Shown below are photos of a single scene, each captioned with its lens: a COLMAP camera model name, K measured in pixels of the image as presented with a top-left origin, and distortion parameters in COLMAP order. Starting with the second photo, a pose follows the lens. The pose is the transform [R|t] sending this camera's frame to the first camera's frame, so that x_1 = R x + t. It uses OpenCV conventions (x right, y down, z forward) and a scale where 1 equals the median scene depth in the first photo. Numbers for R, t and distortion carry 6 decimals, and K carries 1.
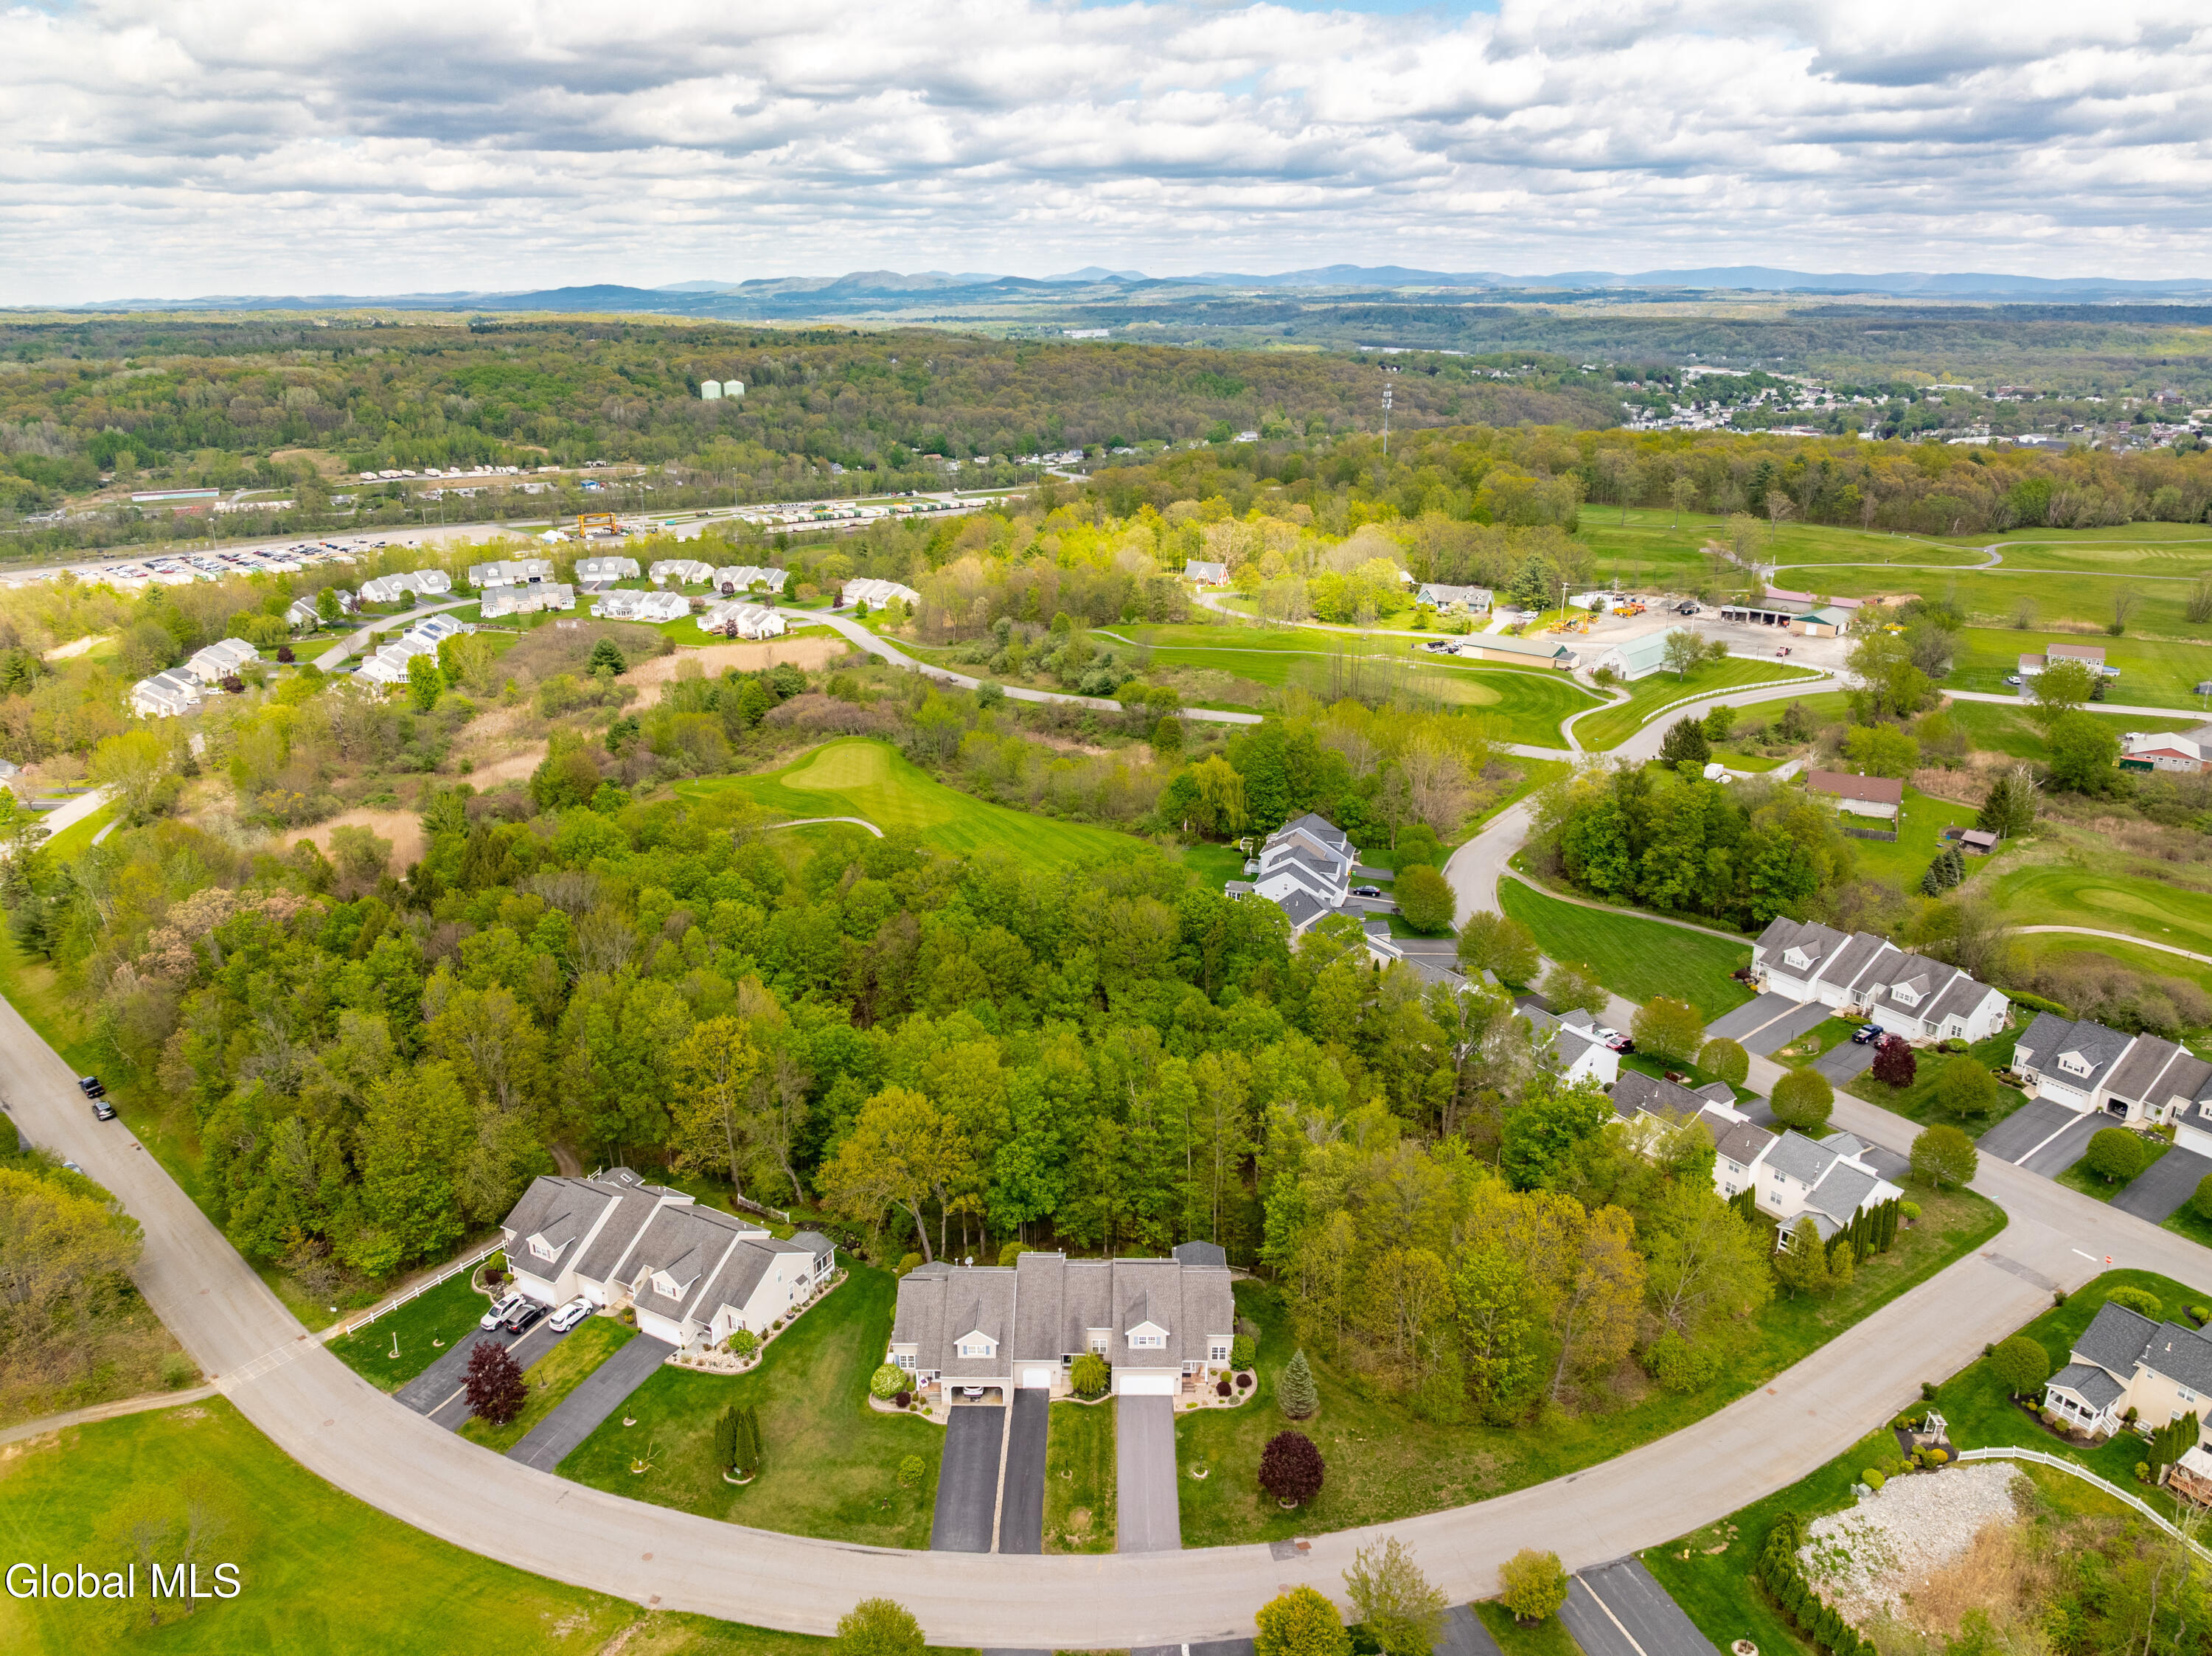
lens RADIAL K [[1569.3, 0, 1106.0], [0, 1569.3, 828.0], [0, 0, 1]] dist [-0.048141, 0.013908]
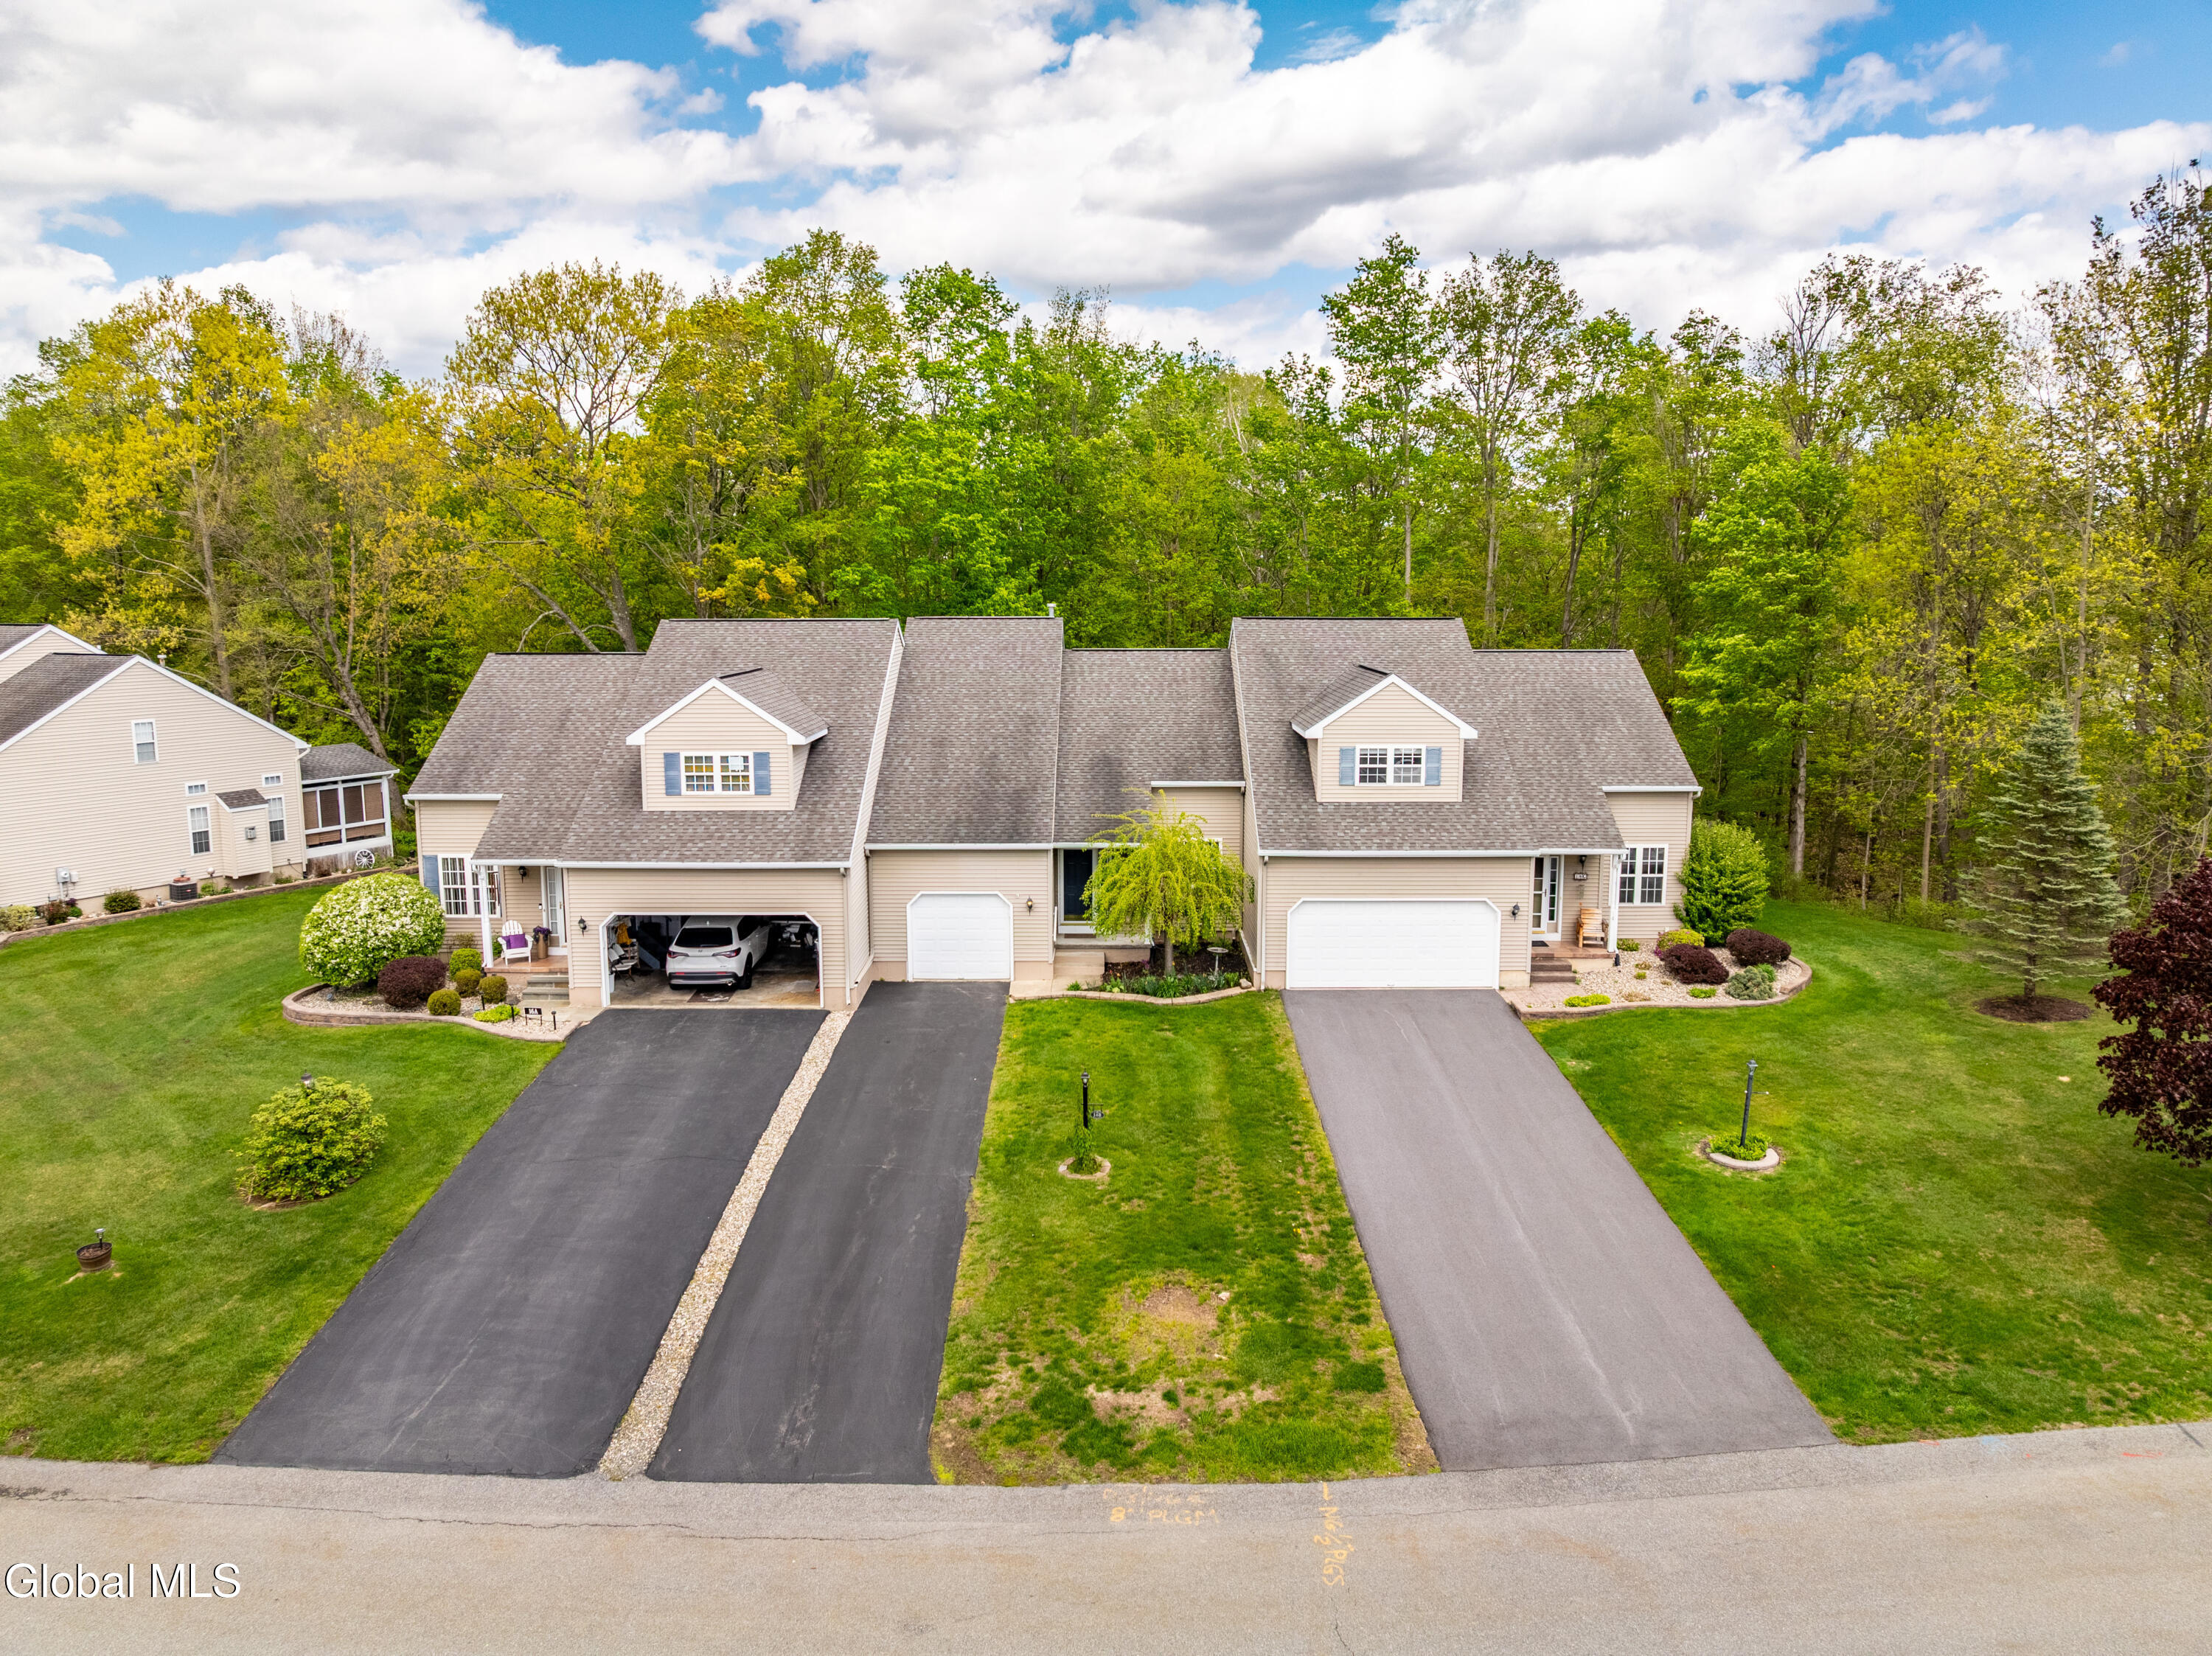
lens RADIAL K [[1569.3, 0, 1106.0], [0, 1569.3, 828.0], [0, 0, 1]] dist [-0.048141, 0.013908]
pose [[0.999946, 0.000772, 0.010393, -0.013720], [0.001138, 0.983194, -0.182561, 0.227278], [-0.010359, 0.182563, 0.983140, 0.441536]]
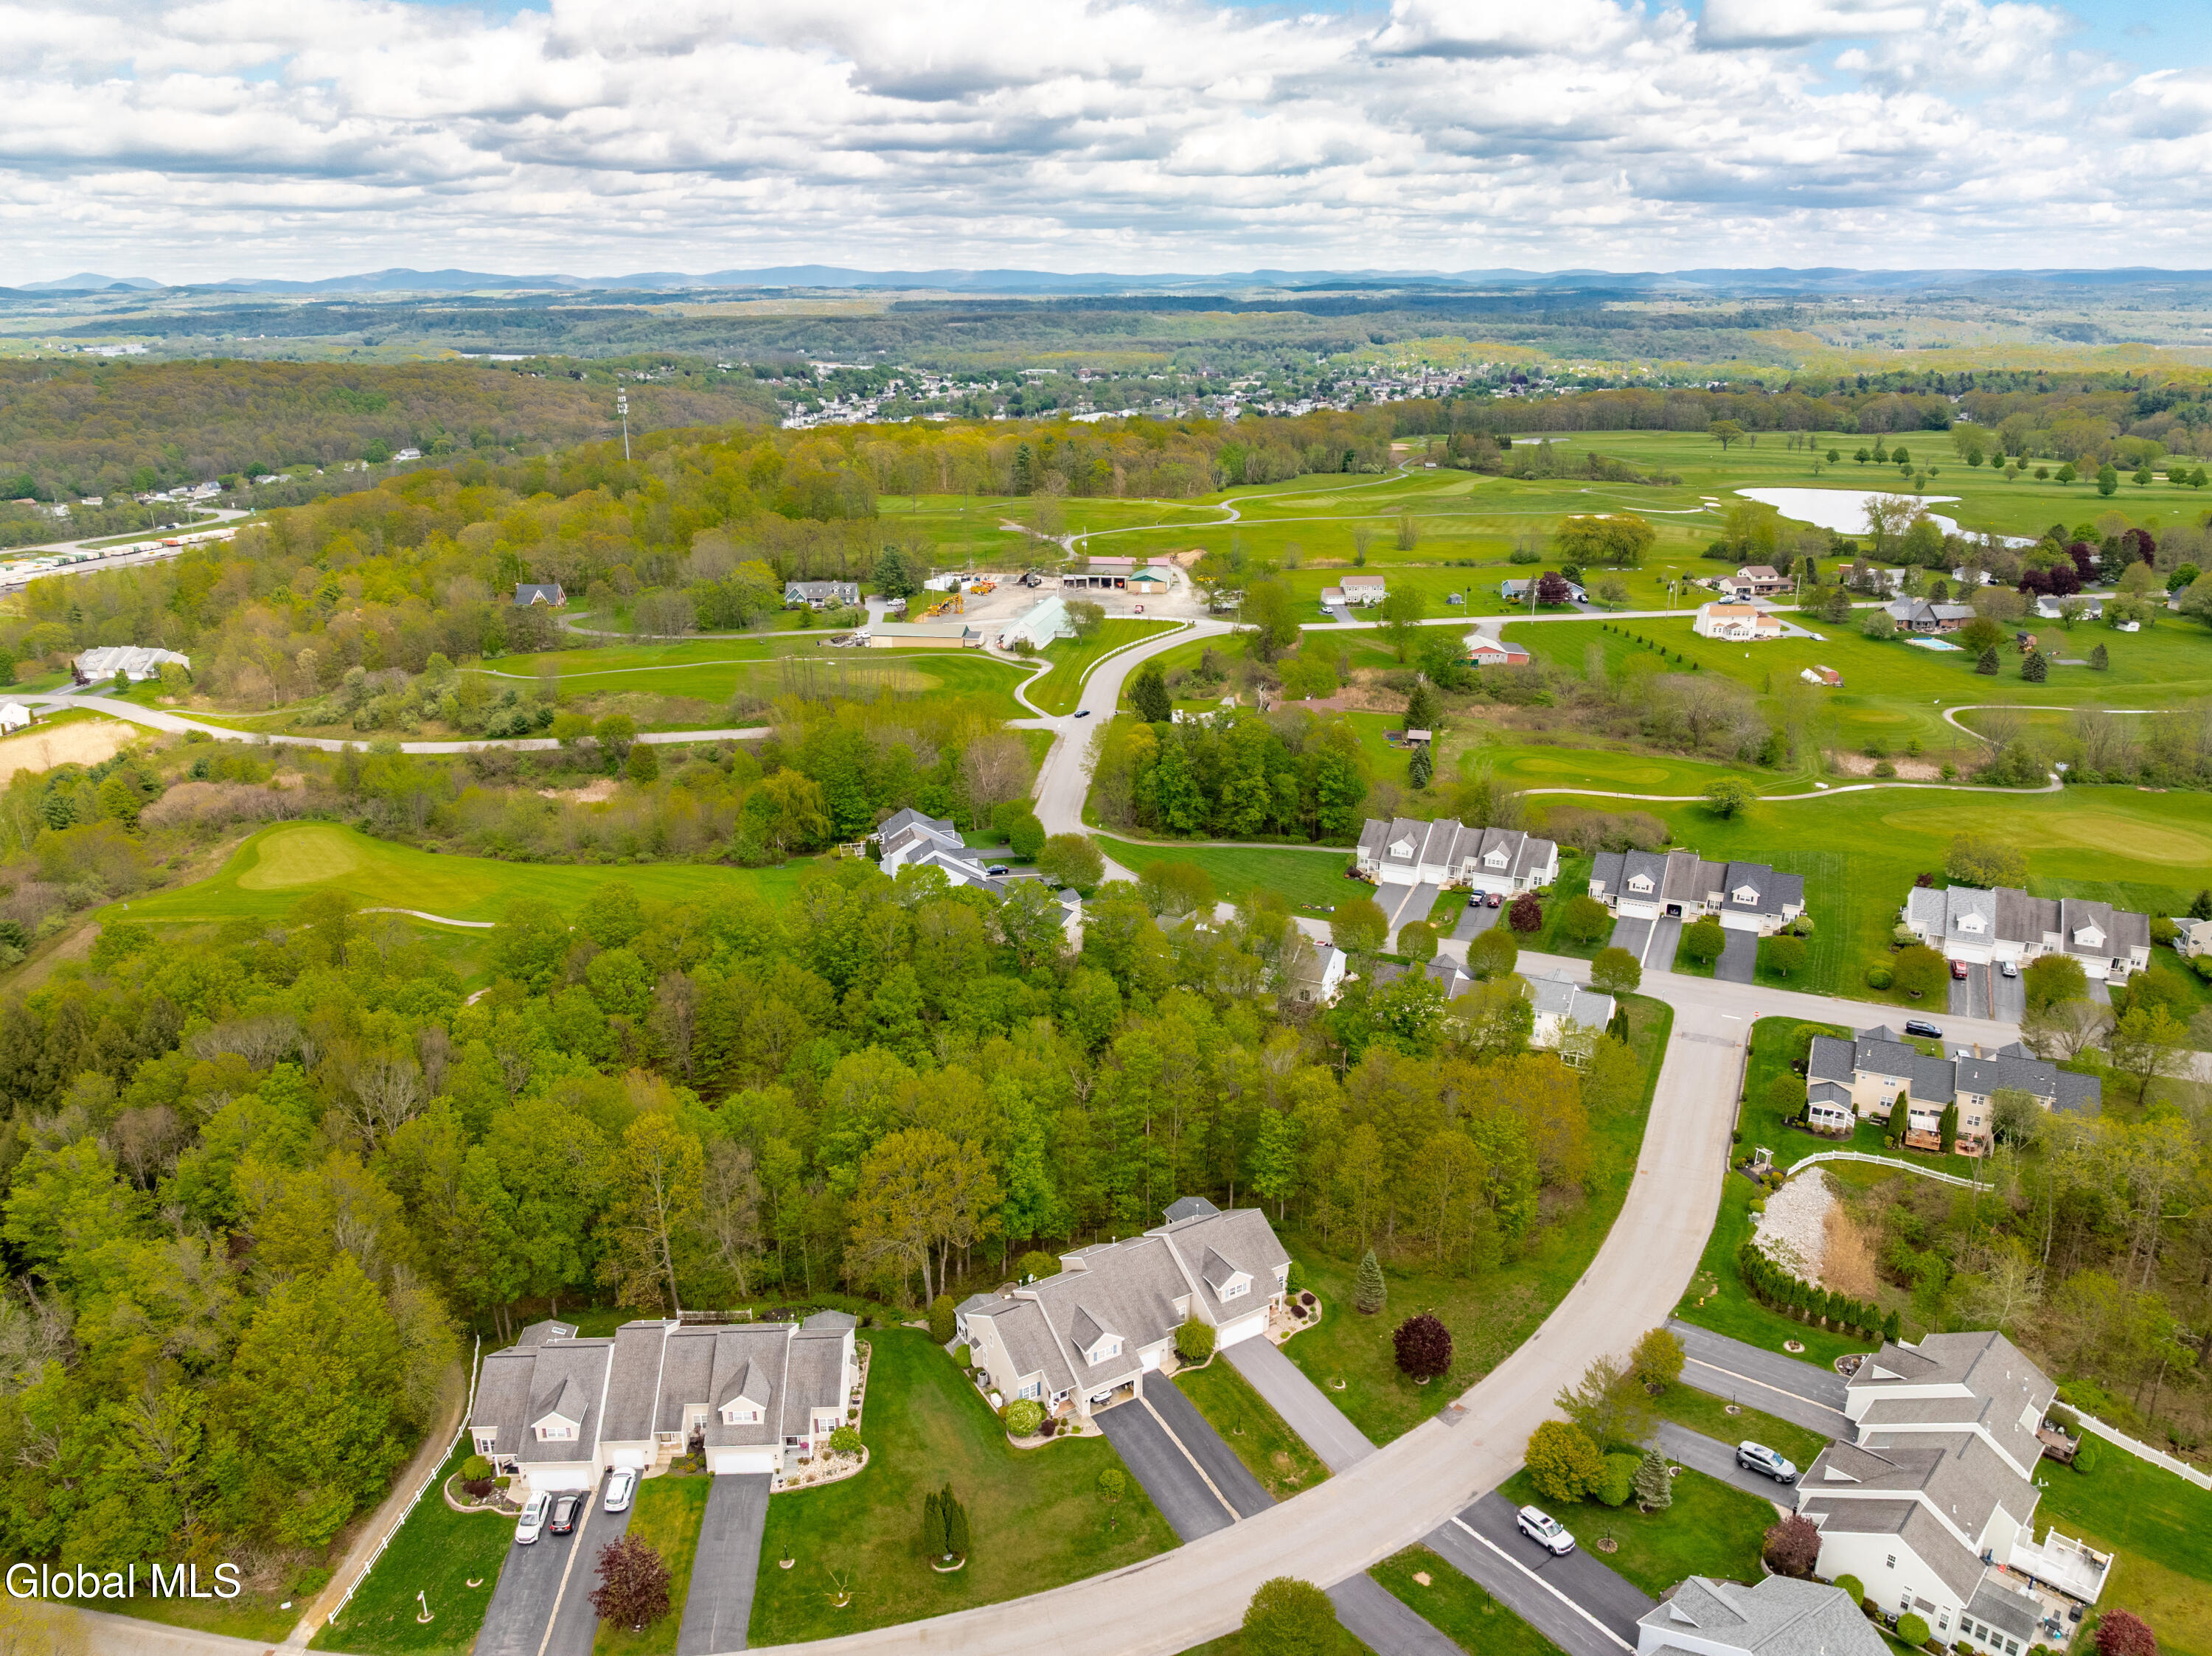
lens RADIAL K [[1571.7, 0, 1110.9], [0, 1571.7, 808.5], [0, 0, 1]] dist [-0.045658, 0.016951]
pose [[0.849668, -0.167175, 0.500117, -0.304692], [0.173563, 0.984231, 0.034128, -0.024035], [-0.497936, 0.057804, 0.865285, 0.066303]]
